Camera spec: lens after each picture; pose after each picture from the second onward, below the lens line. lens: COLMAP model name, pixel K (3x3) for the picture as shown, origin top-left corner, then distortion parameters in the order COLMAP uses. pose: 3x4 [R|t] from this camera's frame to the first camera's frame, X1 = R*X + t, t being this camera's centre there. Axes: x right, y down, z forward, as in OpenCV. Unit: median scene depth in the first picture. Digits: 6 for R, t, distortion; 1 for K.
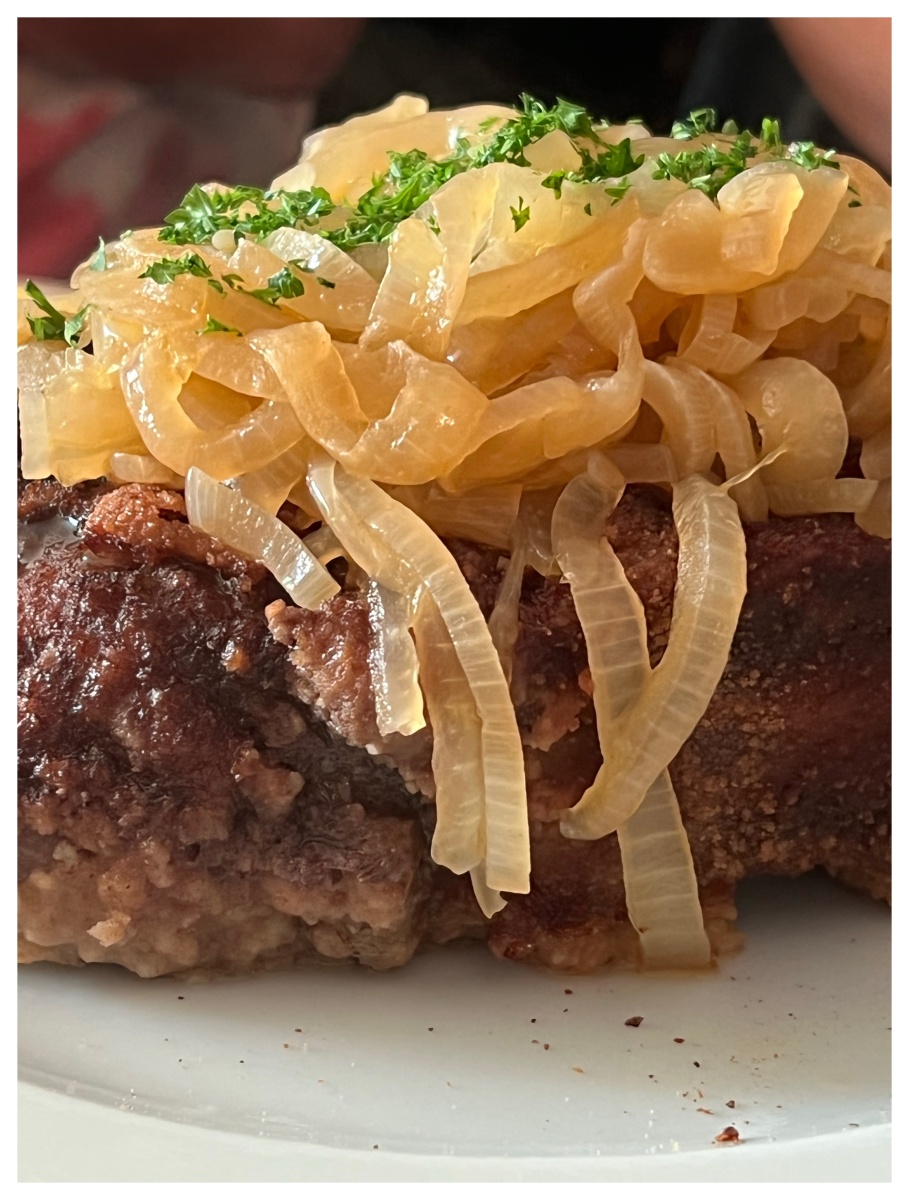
lens RADIAL K [[2845.5, 0, 385.9], [0, 2845.5, 668.8], [0, 0, 1]] dist [0.193736, -0.100632]
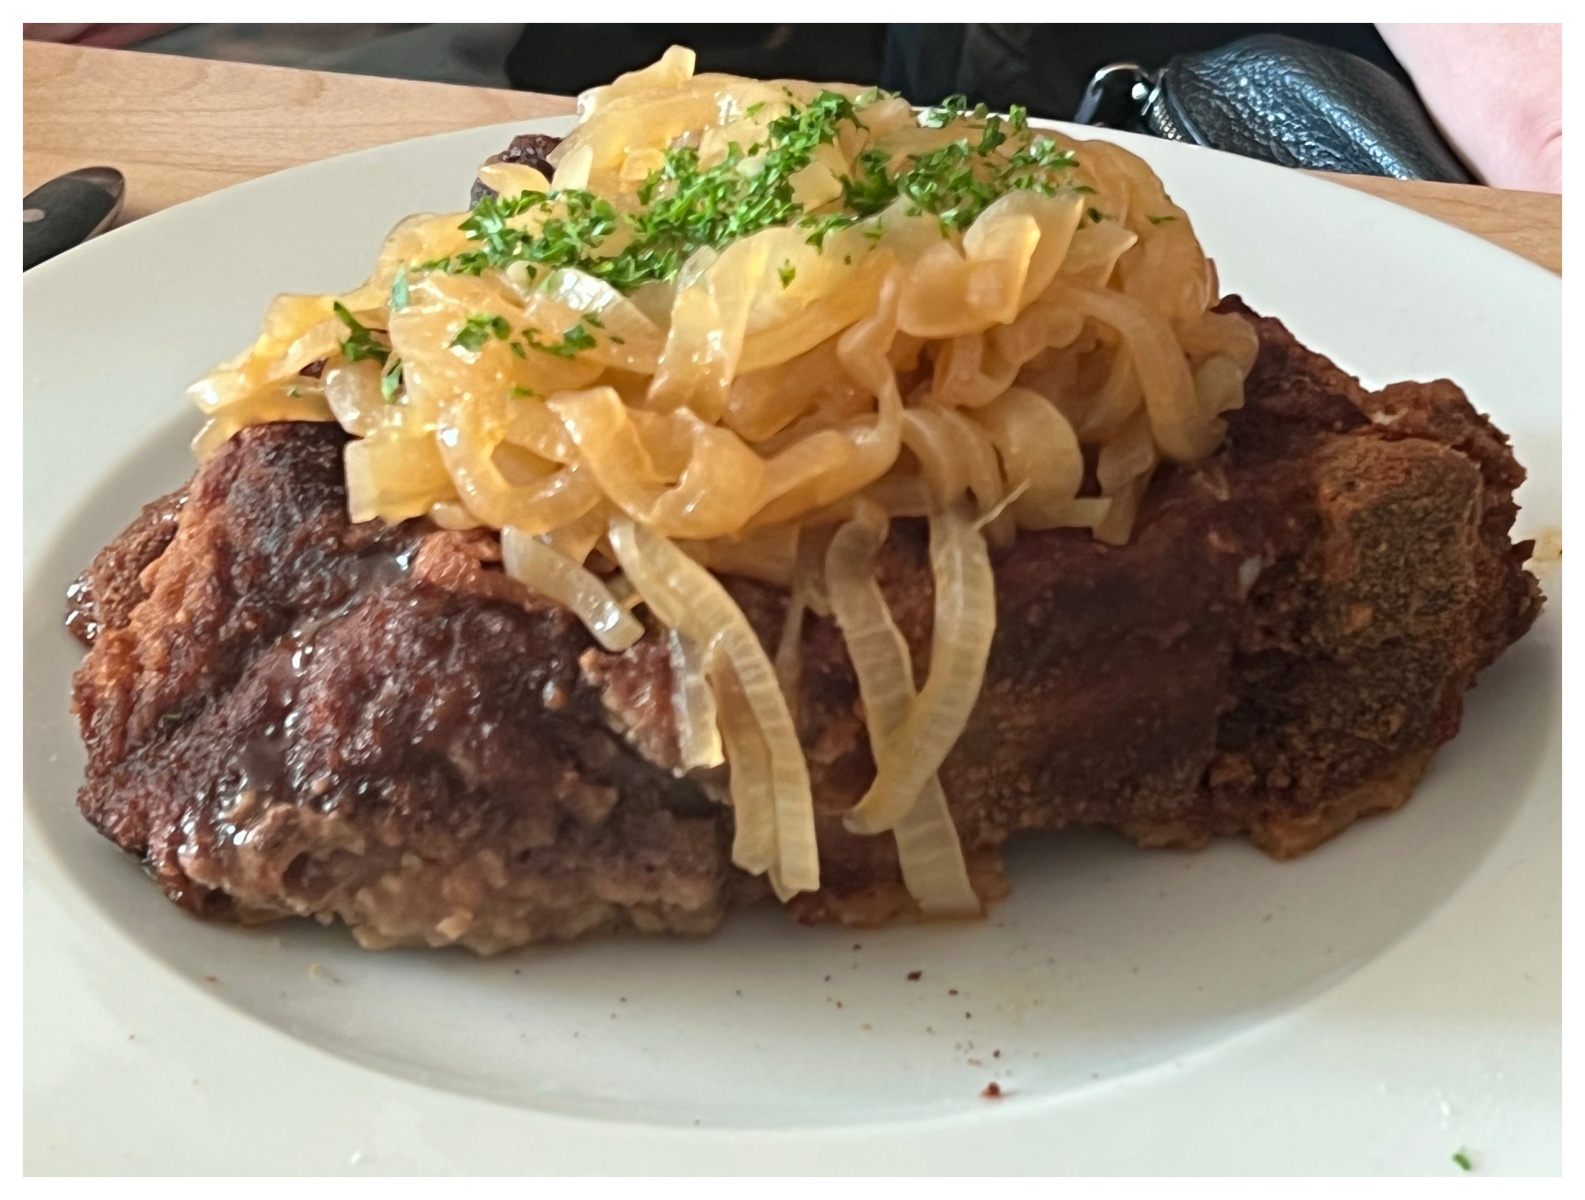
lens RADIAL K [[3697.7, 0, 792.5], [0, 3697.7, 600.0], [0, 0, 1]] dist [0.209160, -0.915810]
pose [[0.998454, -0.044687, 0.033049, -0.004760], [0.039759, 0.989755, 0.137130, -0.238464], [-0.038838, -0.135604, 0.990002, -0.465296]]
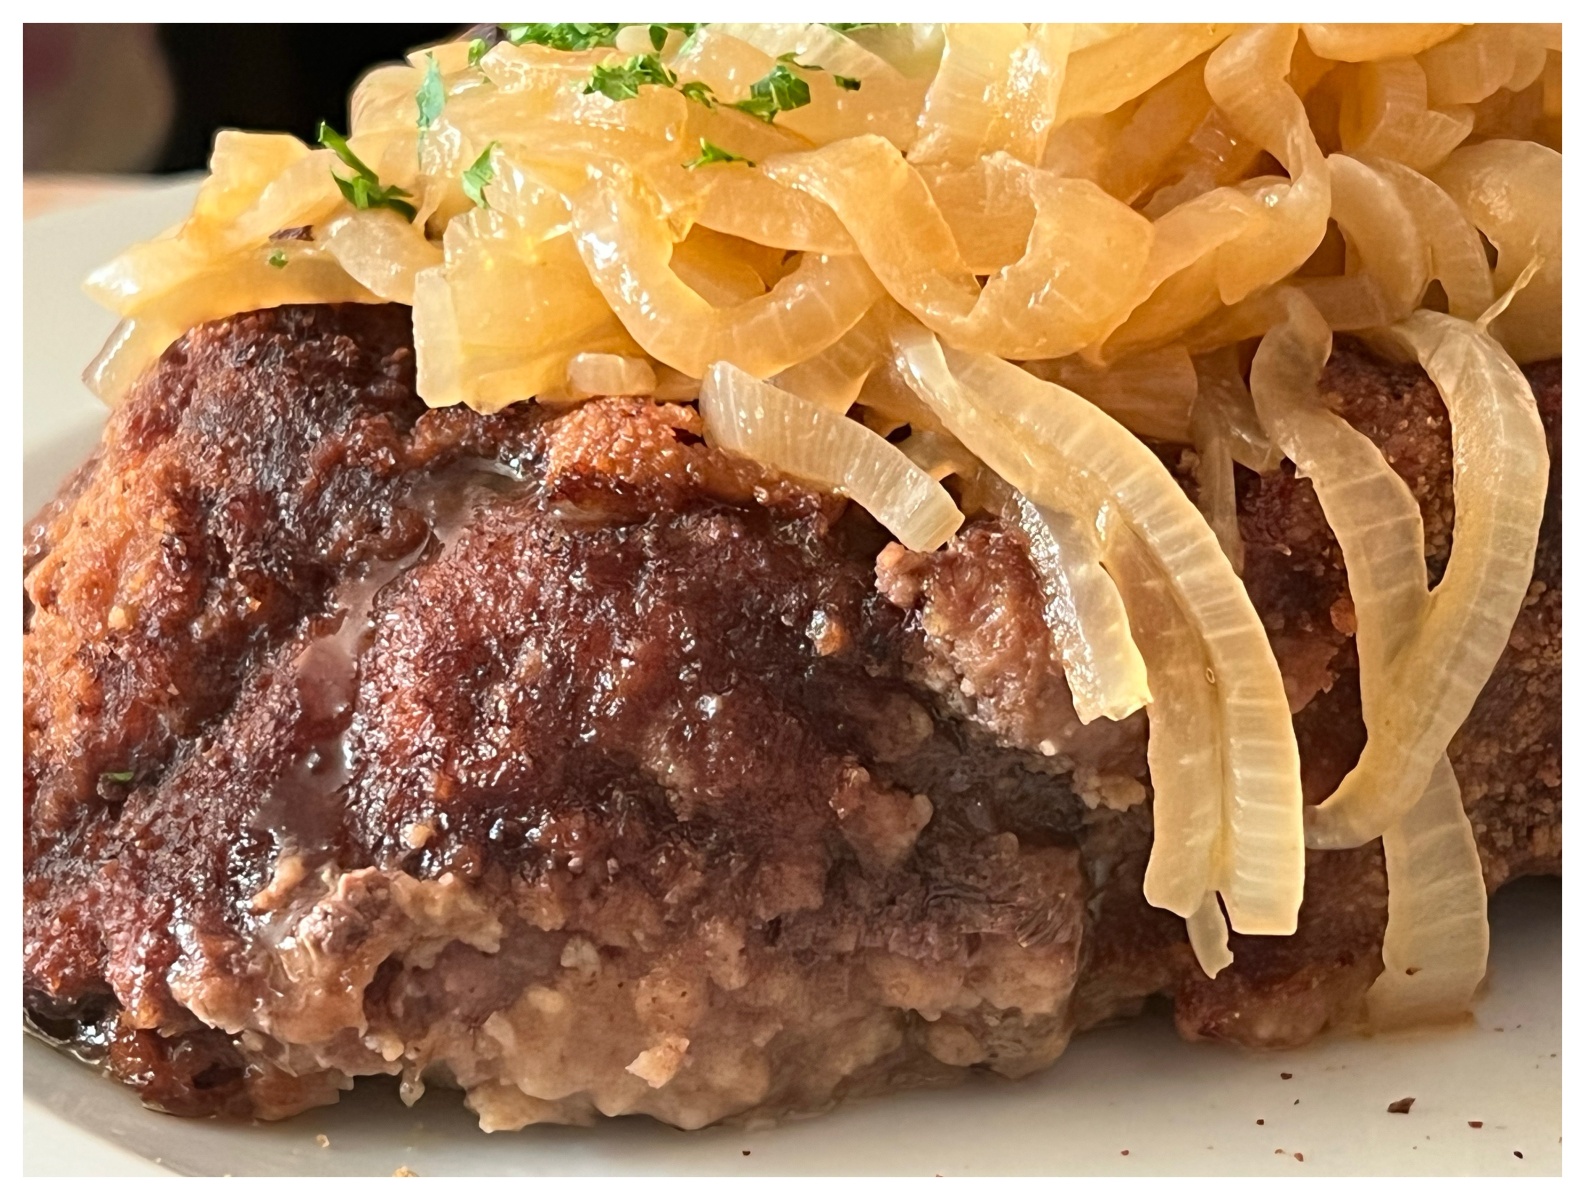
lens RADIAL K [[3758.5, 0, 792.5], [0, 3758.5, 600.0], [0, 0, 1]] dist [0.193736, -0.100632]
pose [[0.976165, -0.096778, 0.194257, -0.229105], [0.102068, 0.994625, -0.017386, 0.002433], [-0.191530, 0.036799, 0.980797, 0.126108]]
